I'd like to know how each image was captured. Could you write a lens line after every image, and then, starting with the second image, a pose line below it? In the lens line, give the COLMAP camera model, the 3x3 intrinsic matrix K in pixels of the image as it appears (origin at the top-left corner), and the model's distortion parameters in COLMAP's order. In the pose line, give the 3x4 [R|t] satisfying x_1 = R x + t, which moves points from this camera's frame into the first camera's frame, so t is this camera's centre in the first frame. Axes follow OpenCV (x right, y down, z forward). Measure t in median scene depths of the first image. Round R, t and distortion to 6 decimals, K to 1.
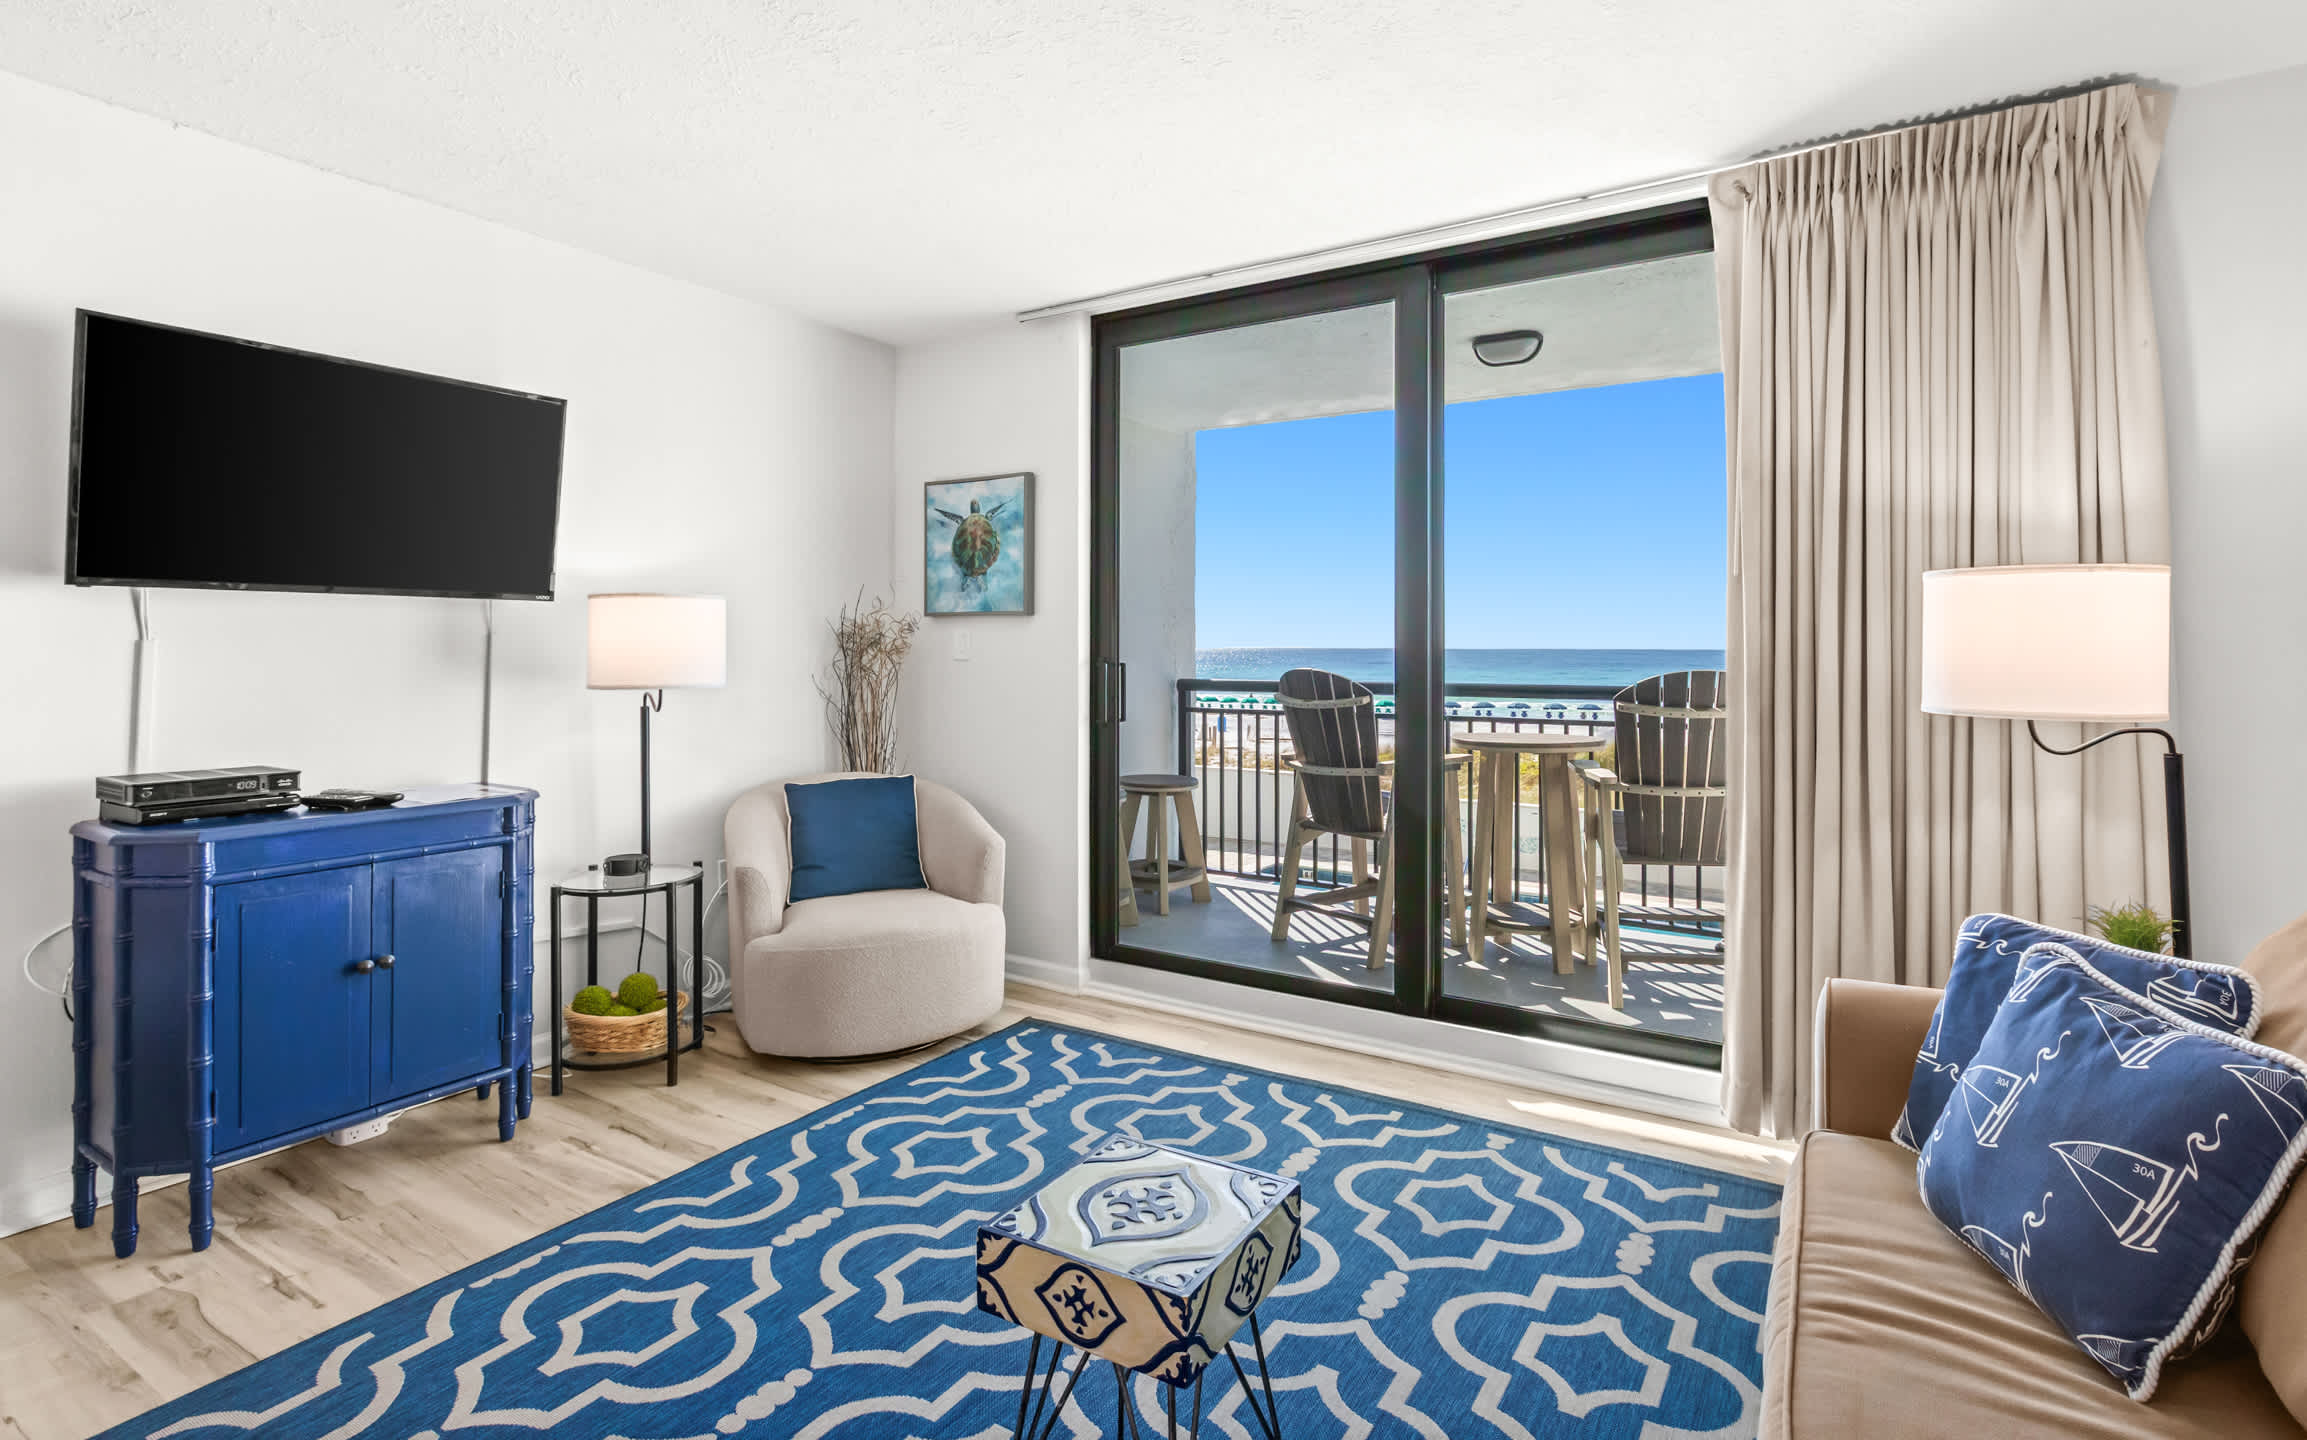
lens RADIAL K [[1093.7, 0, 1210.6], [0, 1093.7, 641.6], [0, 0, 1]] dist [0.001952, -0.000404]
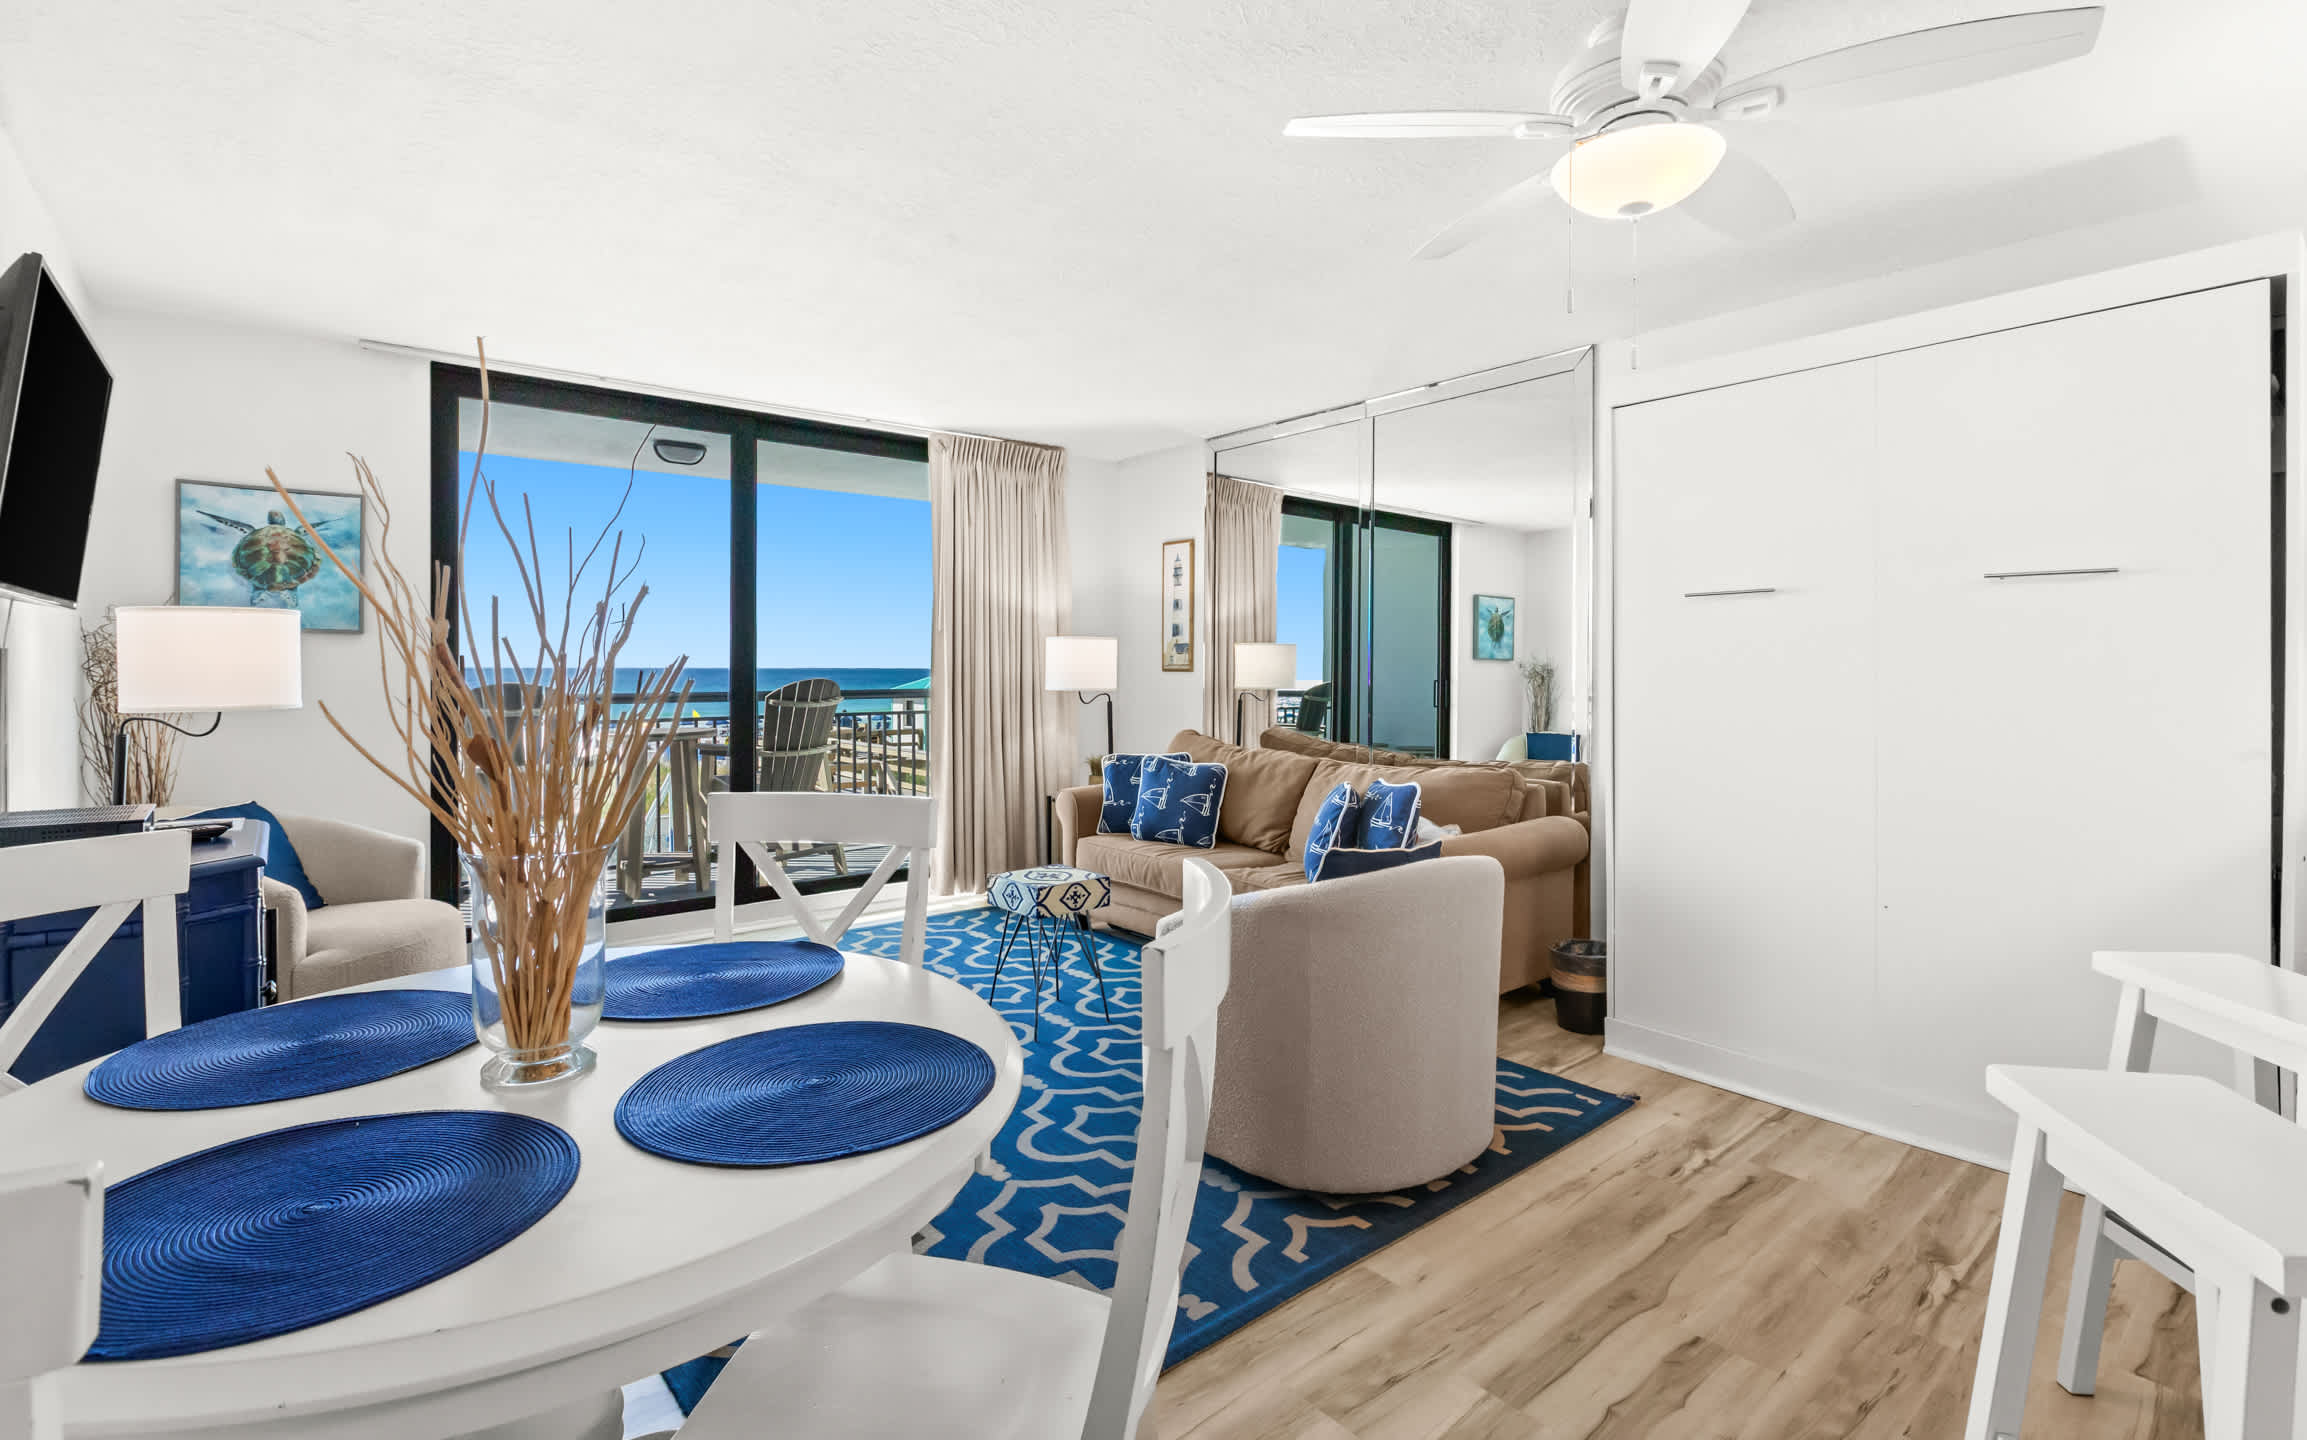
lens RADIAL K [[1030.5, 0, 1168.8], [0, 1030.5, 672.9], [0, 0, 1]] dist [0.001587, -0.000519]
pose [[0.330581, -0.007658, 0.943747, -1.005819], [-0.006072, 0.999929, 0.010241, -0.002417], [-0.943758, -0.009115, 0.330511, -0.043080]]
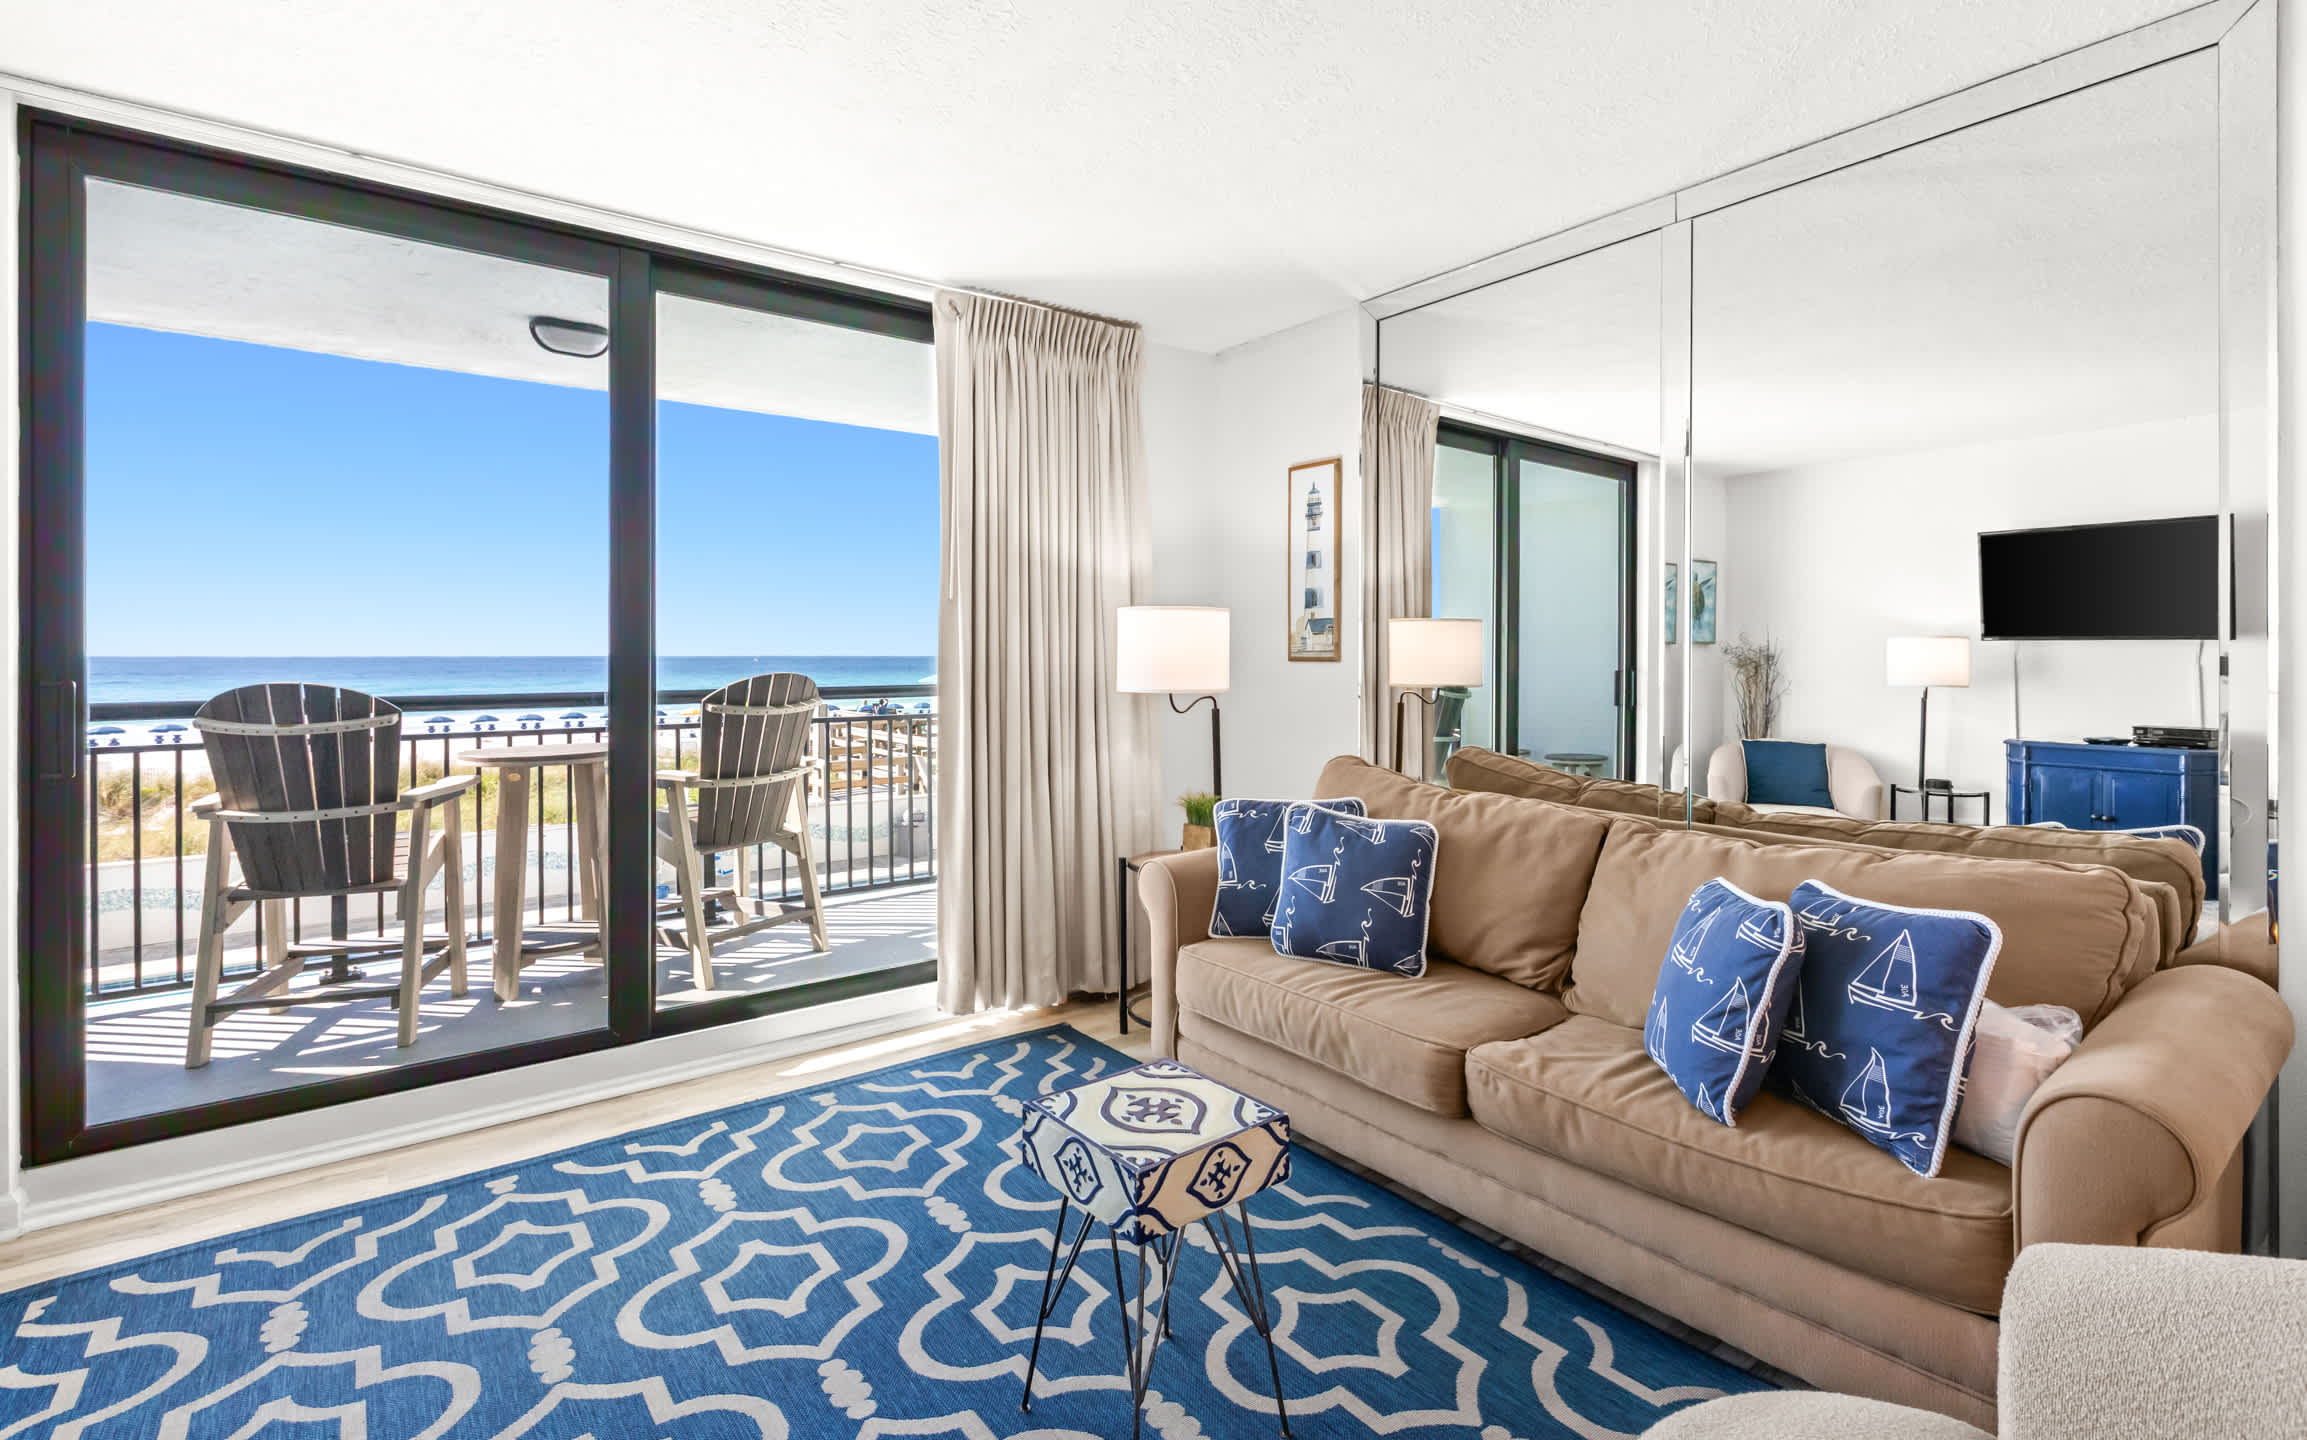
lens RADIAL K [[1048.2, 0, 1169.1], [0, 1048.2, 650.9], [0, 0, 1]] dist [0.002014, -0.000468]
pose [[0.369543, -0.001780, 0.929212, -0.496940], [-0.002718, 0.999992, 0.002996, -0.001405], [-0.929210, -0.003633, 0.369535, 0.238519]]
